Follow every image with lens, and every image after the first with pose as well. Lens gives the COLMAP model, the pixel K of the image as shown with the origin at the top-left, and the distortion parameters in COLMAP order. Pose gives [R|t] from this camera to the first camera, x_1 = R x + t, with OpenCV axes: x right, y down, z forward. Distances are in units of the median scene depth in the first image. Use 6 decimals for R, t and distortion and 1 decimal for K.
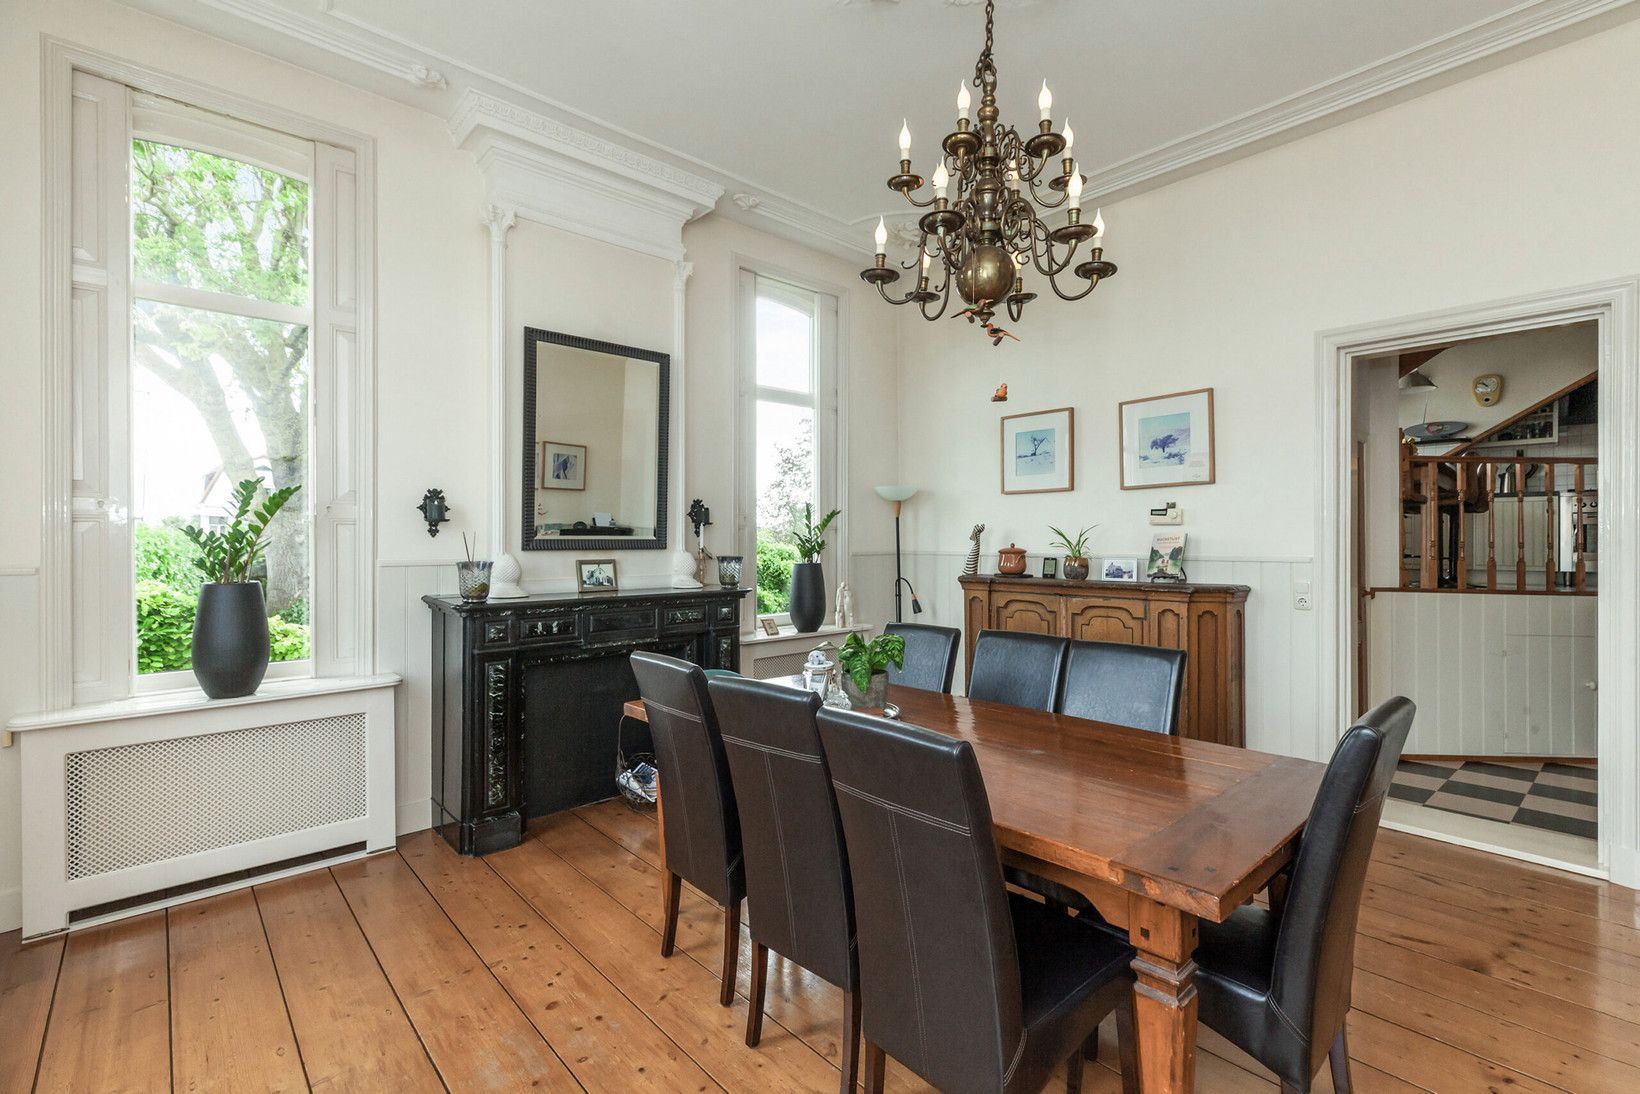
lens RADIAL K [[744.3, 0, 821.9], [0, 744.3, 542.8], [0, 0, 1]] dist [0.000238, 0.000068]
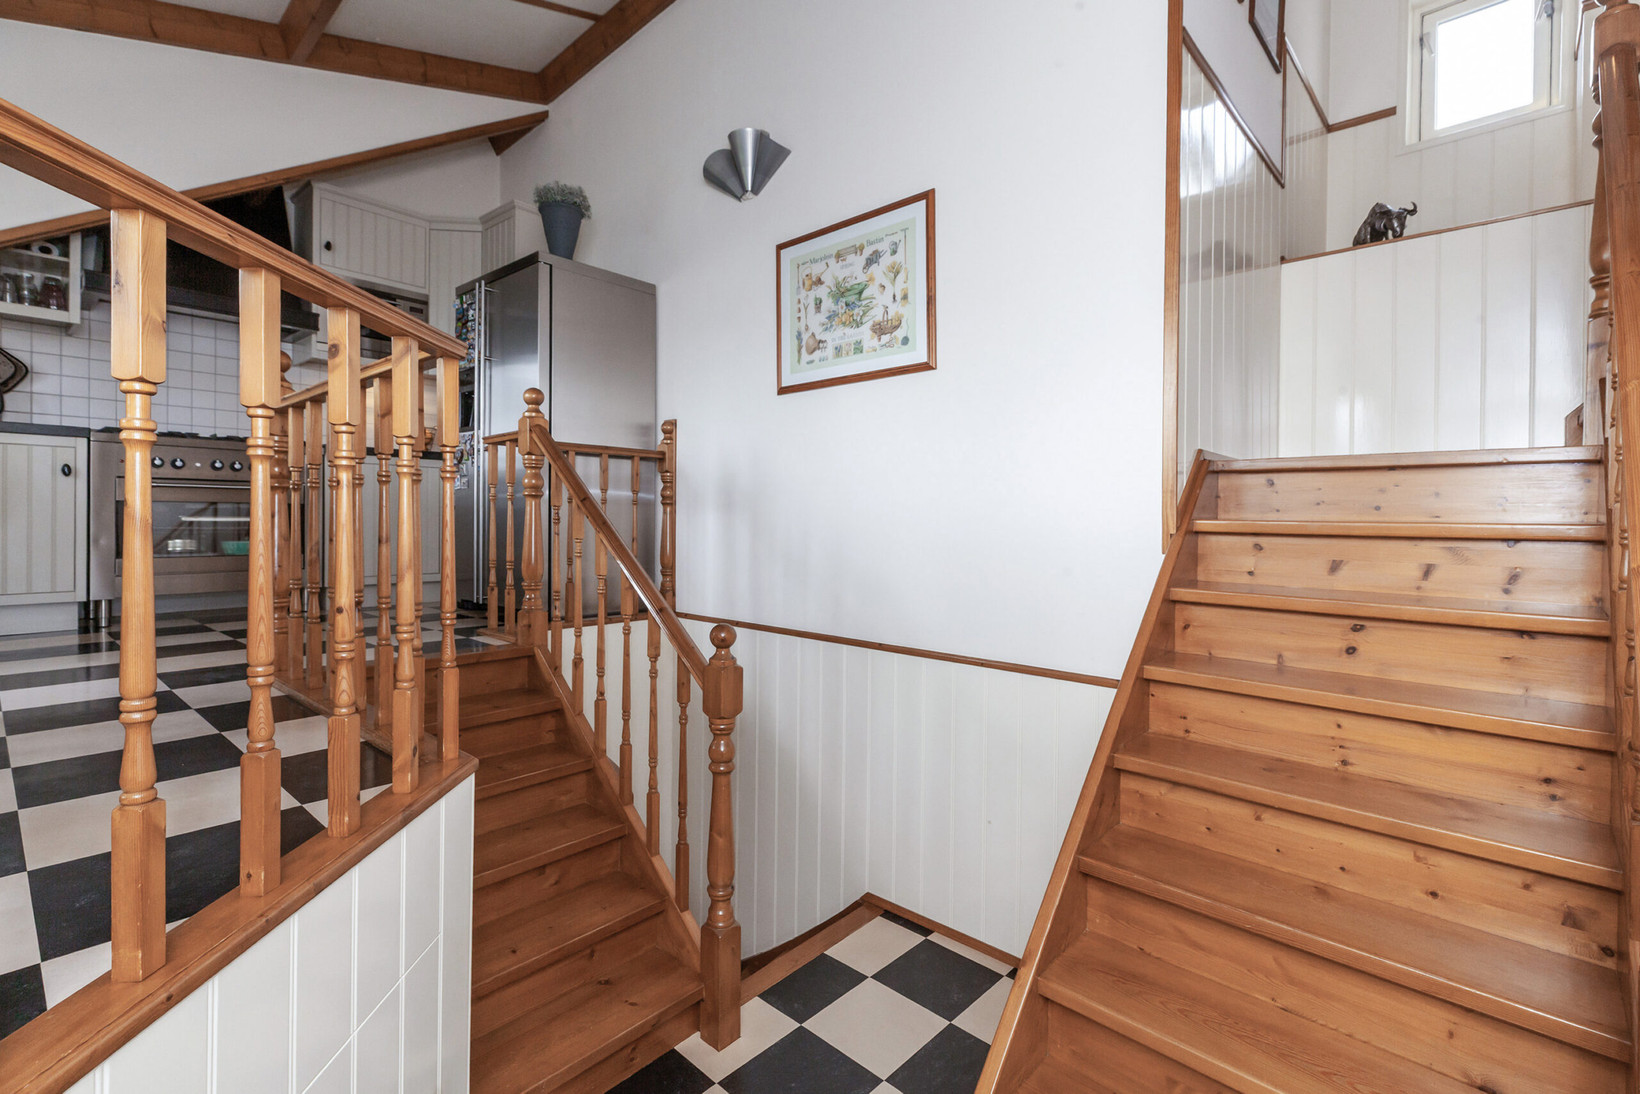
lens RADIAL K [[744.3, 0, 820.8], [0, 744.3, 535.7], [0, 0, 1]] dist [0.000238, 0.000068]
pose [[-0.086459, -0.008553, 0.996219, 0.472603], [-0.003588, 0.999959, 0.008274, -0.007068], [-0.996249, -0.002859, -0.086486, 0.565471]]
